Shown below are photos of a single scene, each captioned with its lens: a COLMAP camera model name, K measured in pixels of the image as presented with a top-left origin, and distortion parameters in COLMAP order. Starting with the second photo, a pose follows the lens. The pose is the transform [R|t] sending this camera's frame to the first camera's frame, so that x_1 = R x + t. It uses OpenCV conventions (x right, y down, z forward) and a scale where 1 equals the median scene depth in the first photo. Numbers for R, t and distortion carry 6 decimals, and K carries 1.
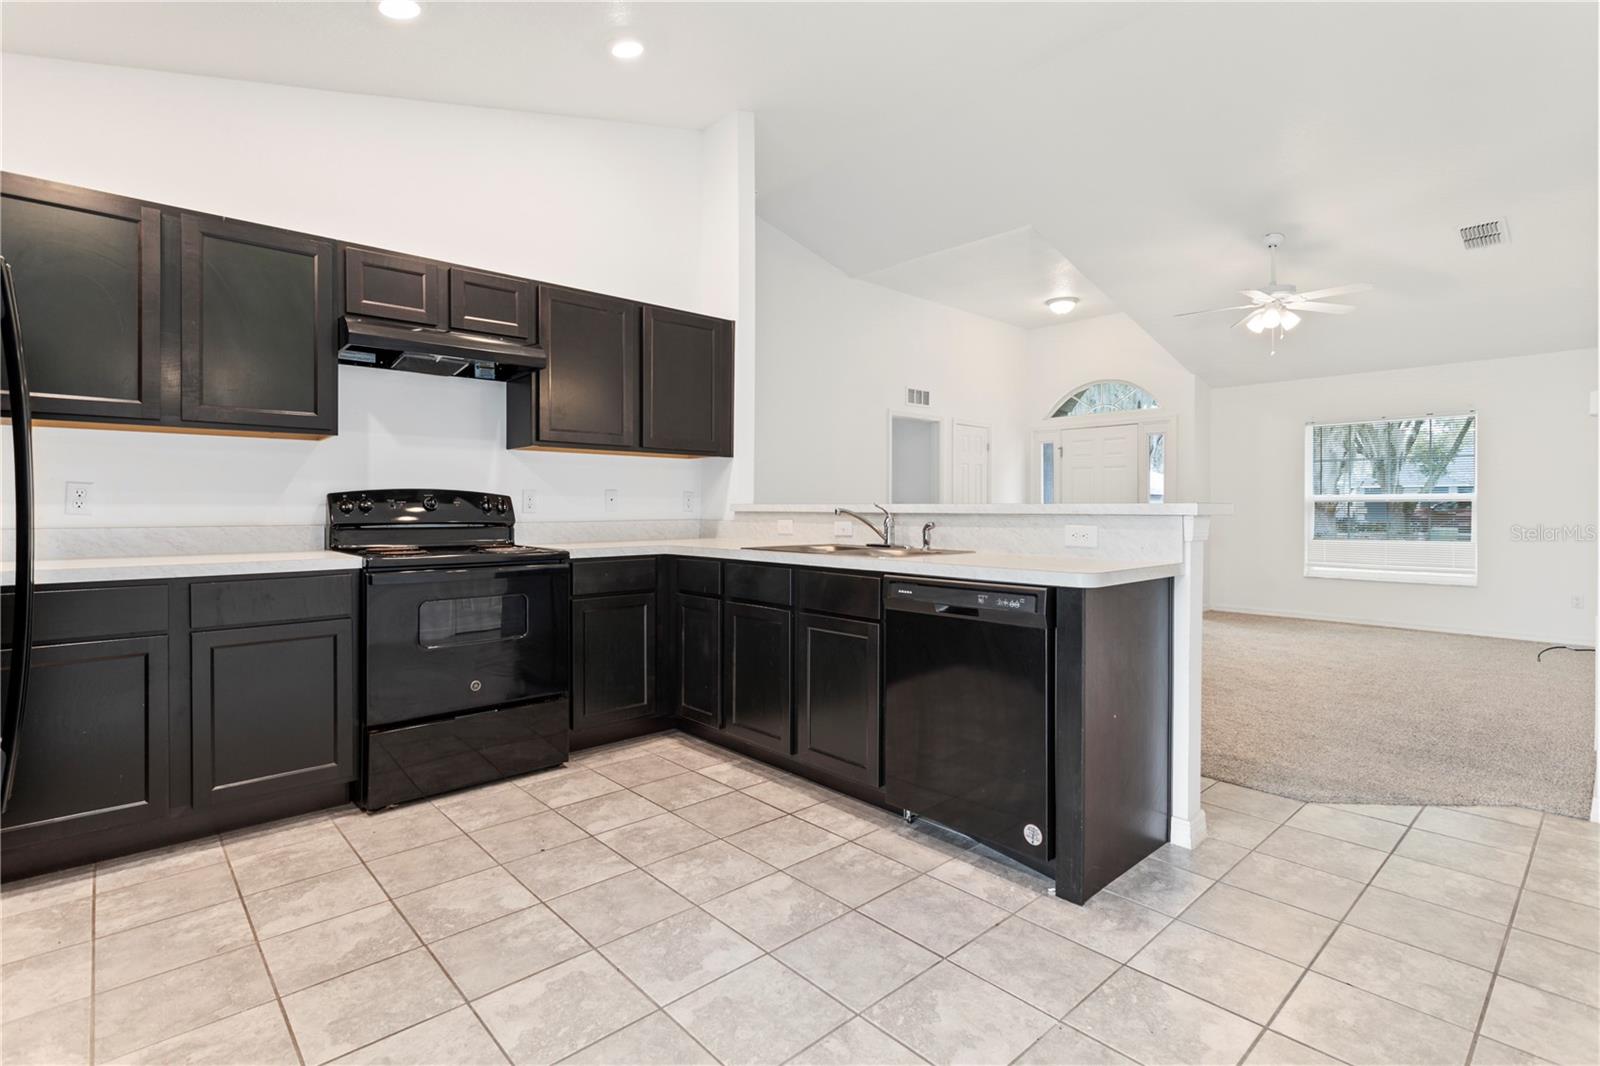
lens RADIAL K [[755.8, 0, 809.7], [0, 755.8, 509.2], [0, 0, 1]] dist [0.000739, 0.000496]
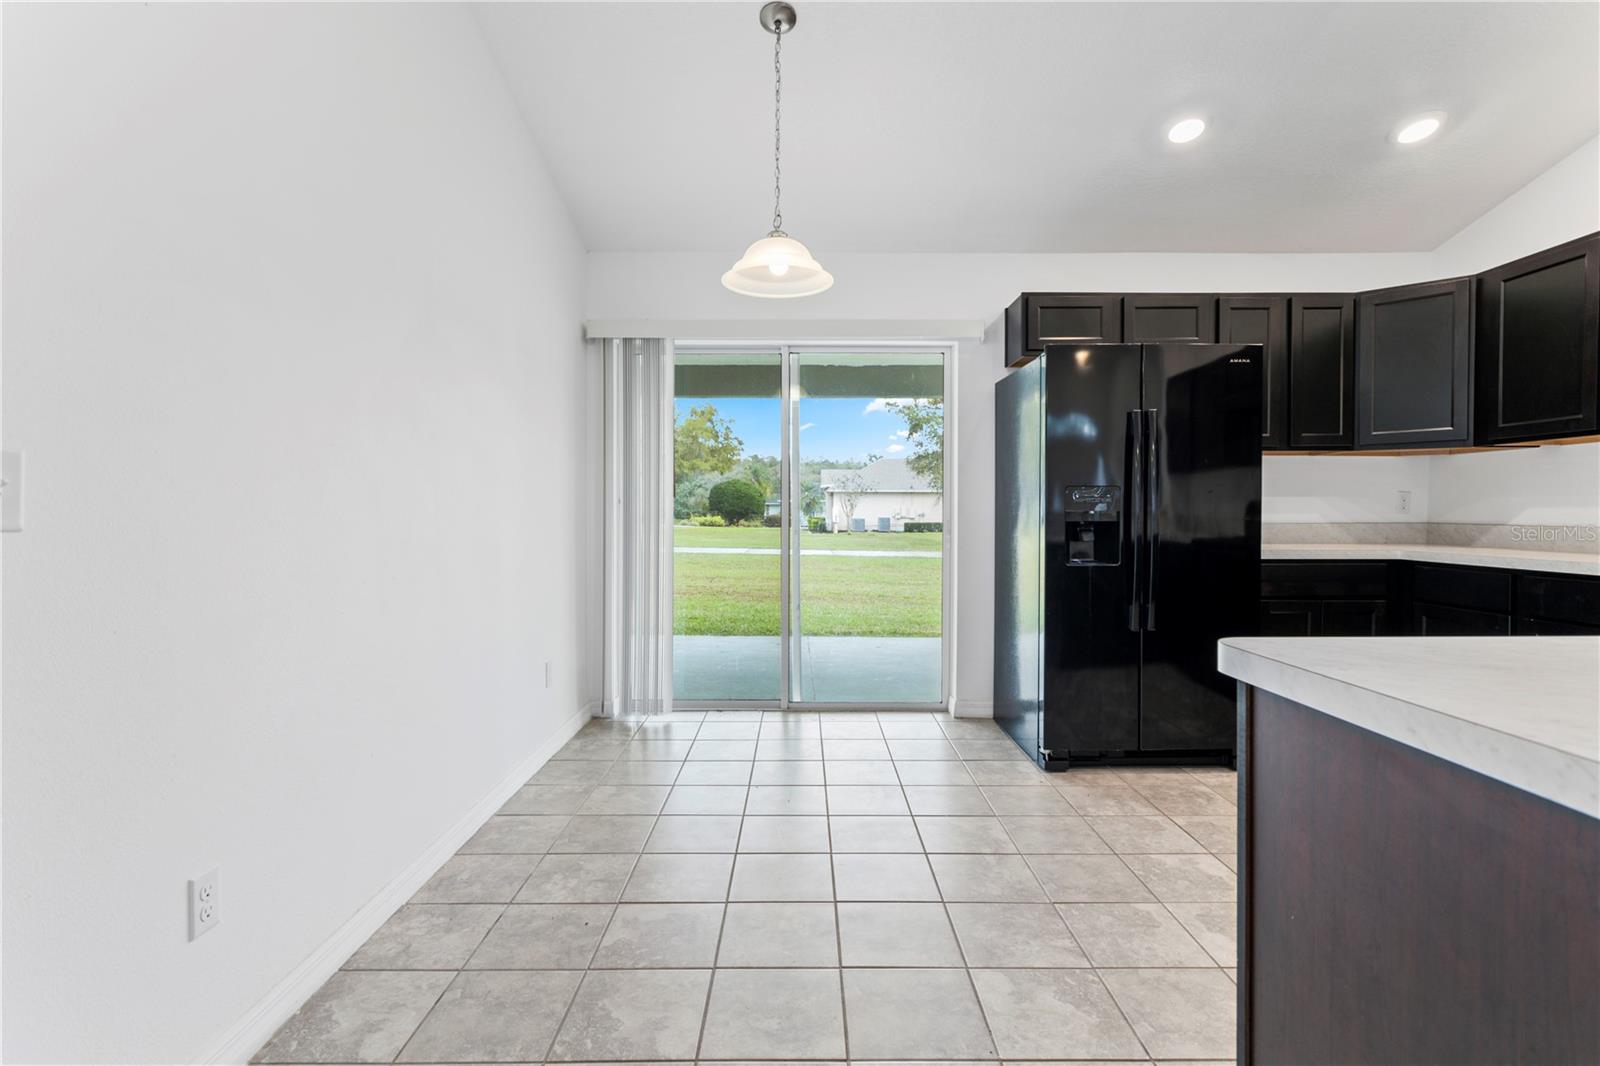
lens RADIAL K [[762.4, 0, 799.3], [0, 762.4, 517.1], [0, 0, 1]] dist [0.000377, 0.000551]
pose [[-0.678669, 0.005969, -0.734420, 0.611970], [-0.001451, 0.999954, 0.009467, -0.000350], [0.734443, 0.007490, -0.678629, 0.750636]]
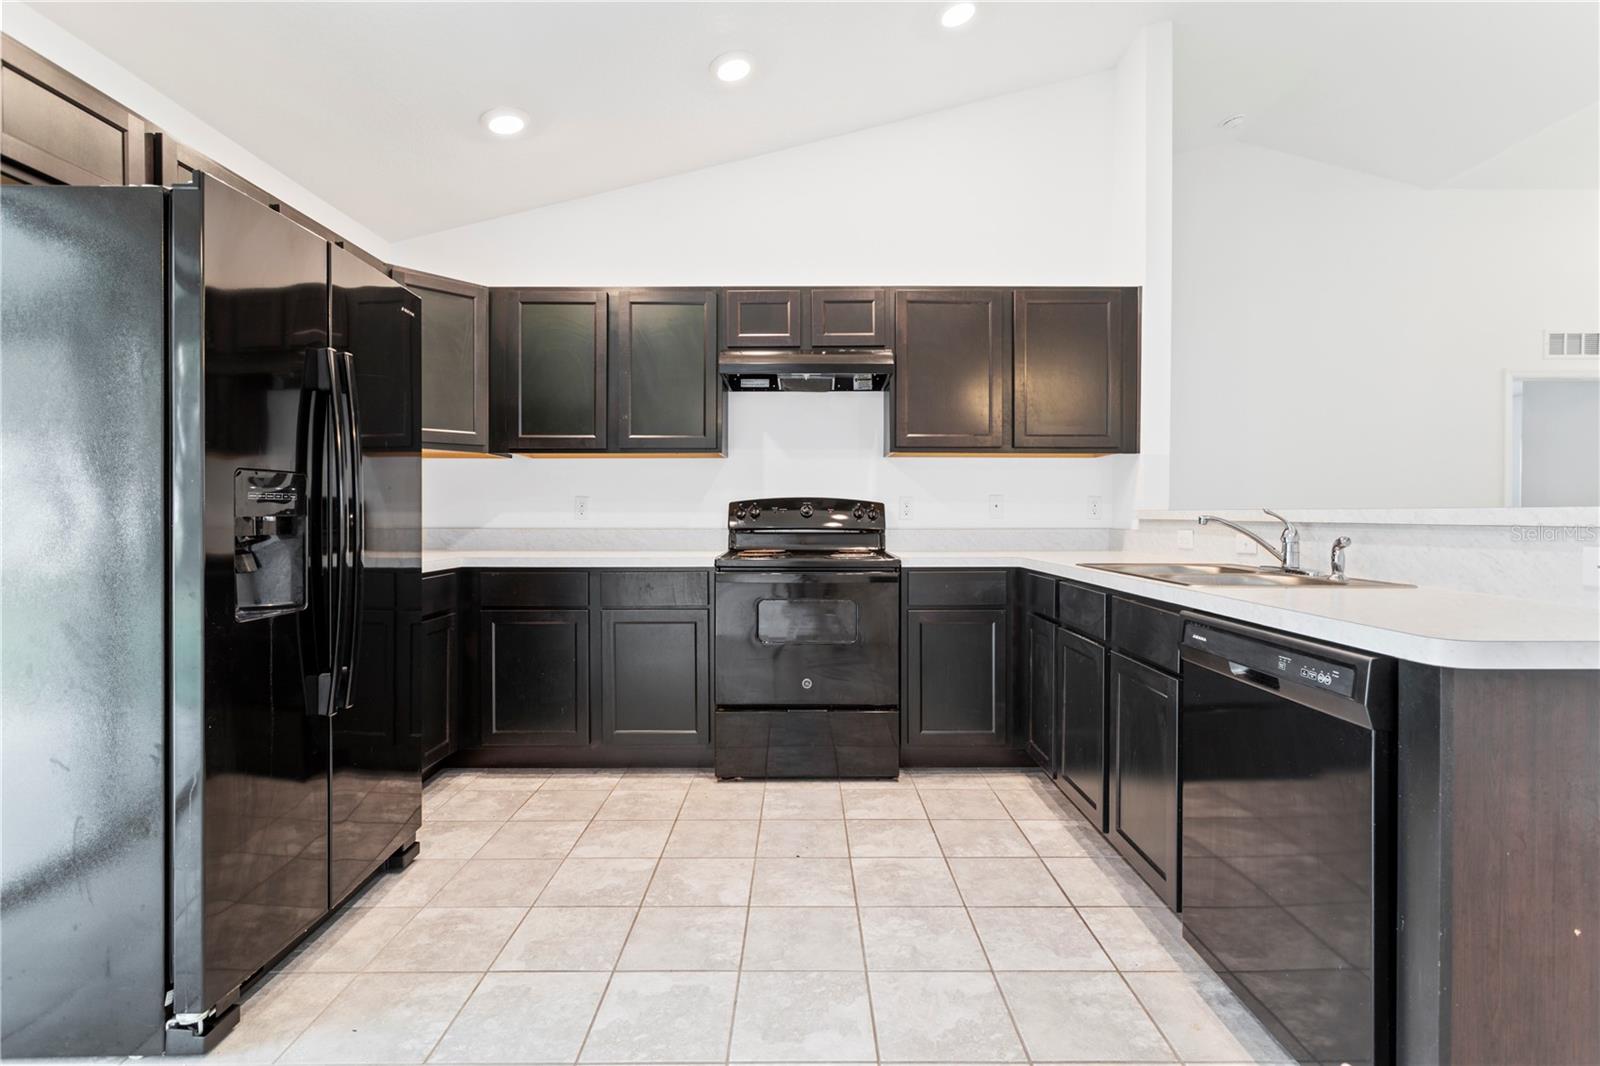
lens RADIAL K [[760.6, 0, 810.5], [0, 760.6, 520.9], [0, 0, 1]] dist [-0.003122, 0.000195]
pose [[0.739910, 0.005084, -0.672686, 0.259218], [-0.001448, 0.999981, 0.005964, 0.000546], [0.672704, -0.003439, 0.739904, 0.207352]]
